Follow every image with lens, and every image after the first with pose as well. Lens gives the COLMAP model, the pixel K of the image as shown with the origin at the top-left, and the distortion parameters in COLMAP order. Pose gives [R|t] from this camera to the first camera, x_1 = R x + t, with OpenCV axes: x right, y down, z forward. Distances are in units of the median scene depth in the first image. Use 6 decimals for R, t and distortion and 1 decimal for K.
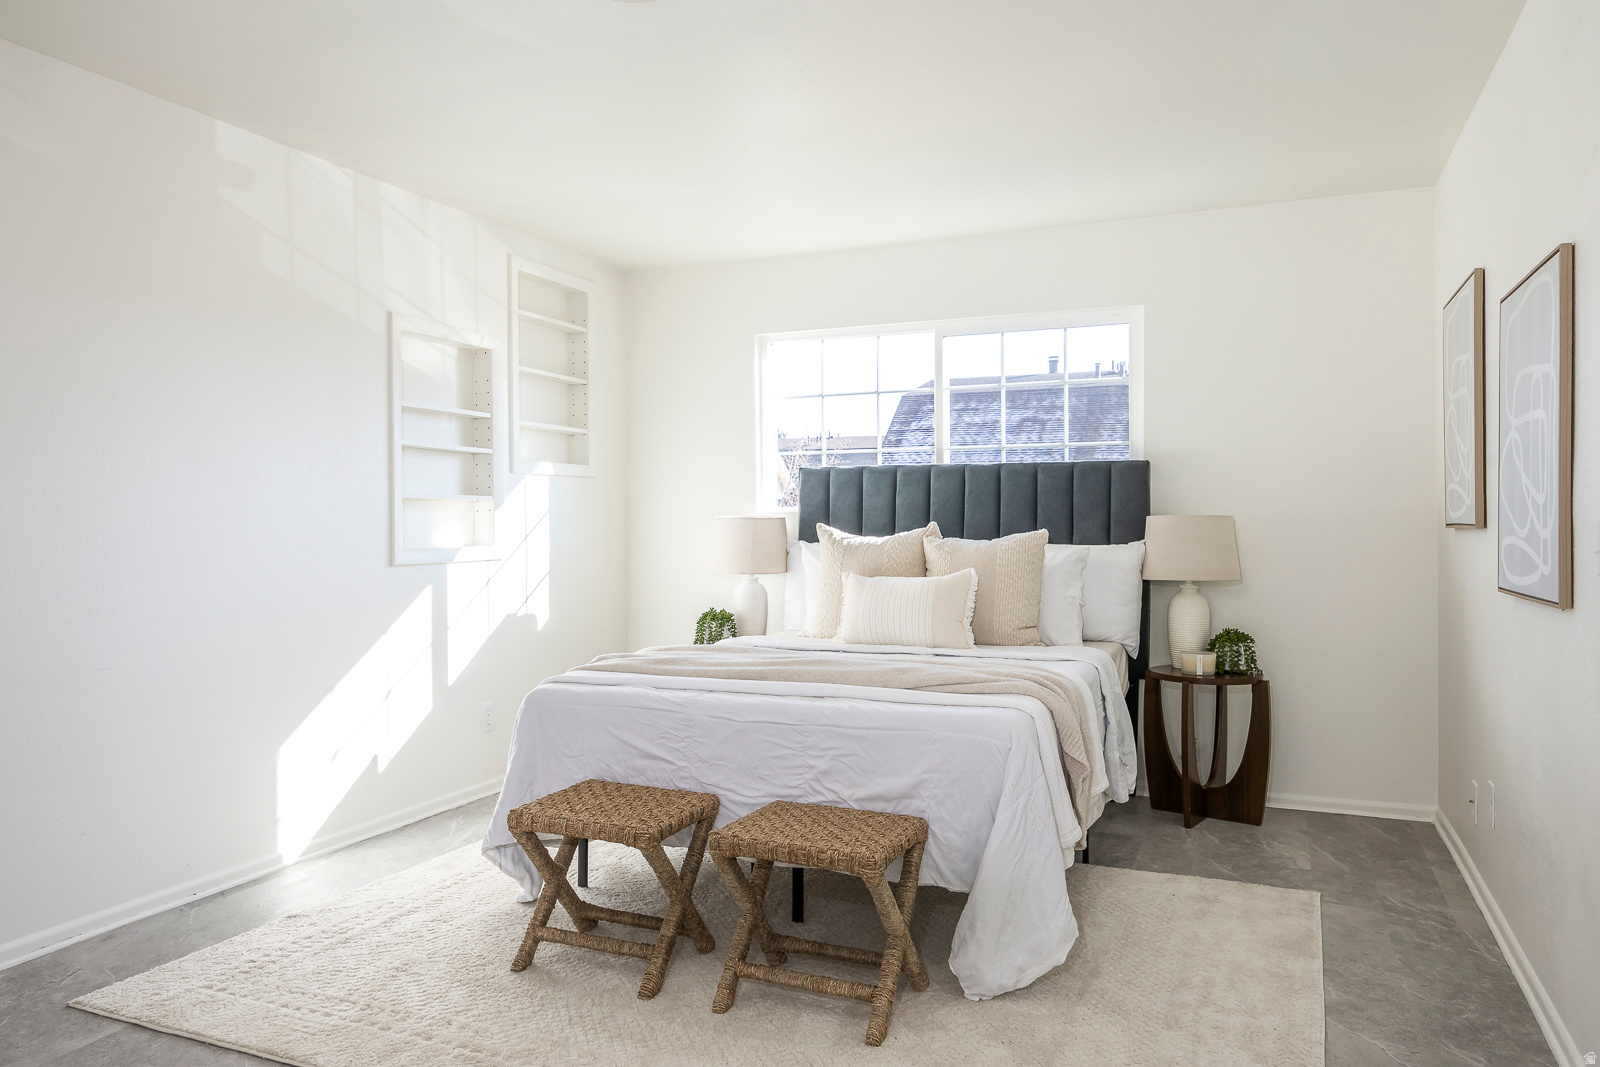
lens RADIAL K [[1078.0, 0, 801.1], [0, 1078.0, 524.8], [0, 0, 1]] dist [0.003333, 0.001675]
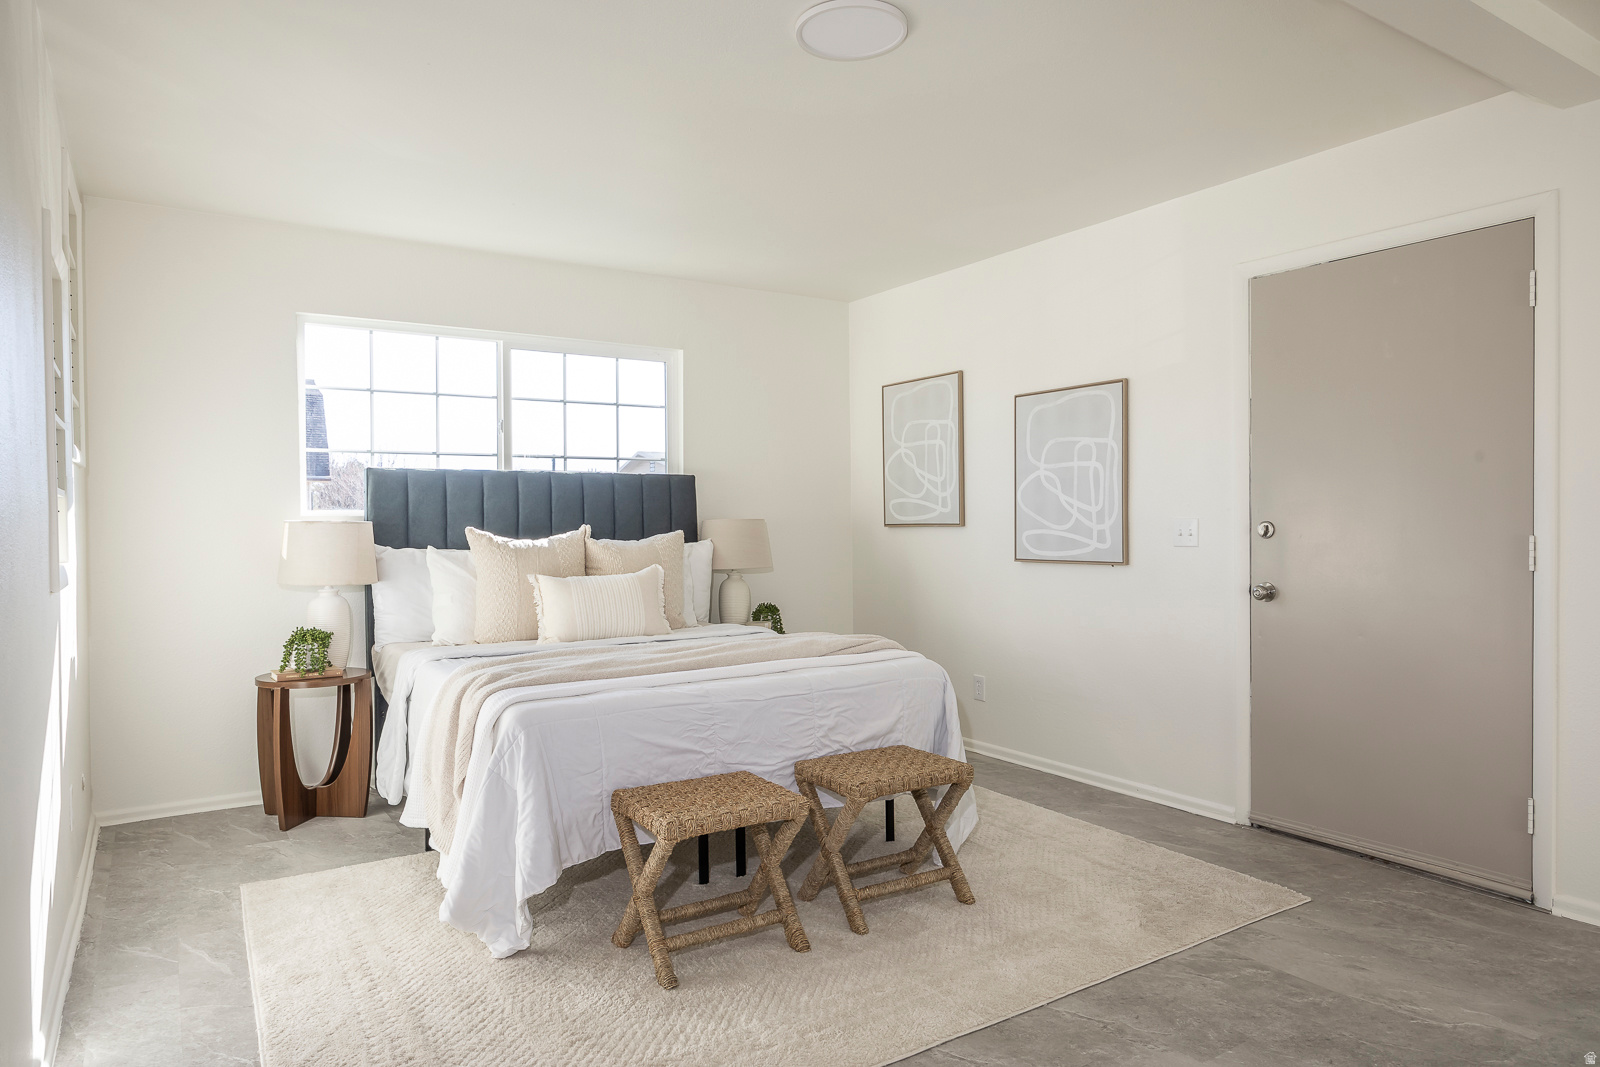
lens RADIAL K [[1008.9, 0, 802.7], [0, 1008.9, 537.4], [0, 0, 1]] dist [0.001078, -0.000976]
pose [[0.549722, -0.013920, 0.835232, -0.667330], [0.011308, 0.999894, 0.009222, 0.003096], [-0.835271, 0.004376, 0.549821, 0.285943]]
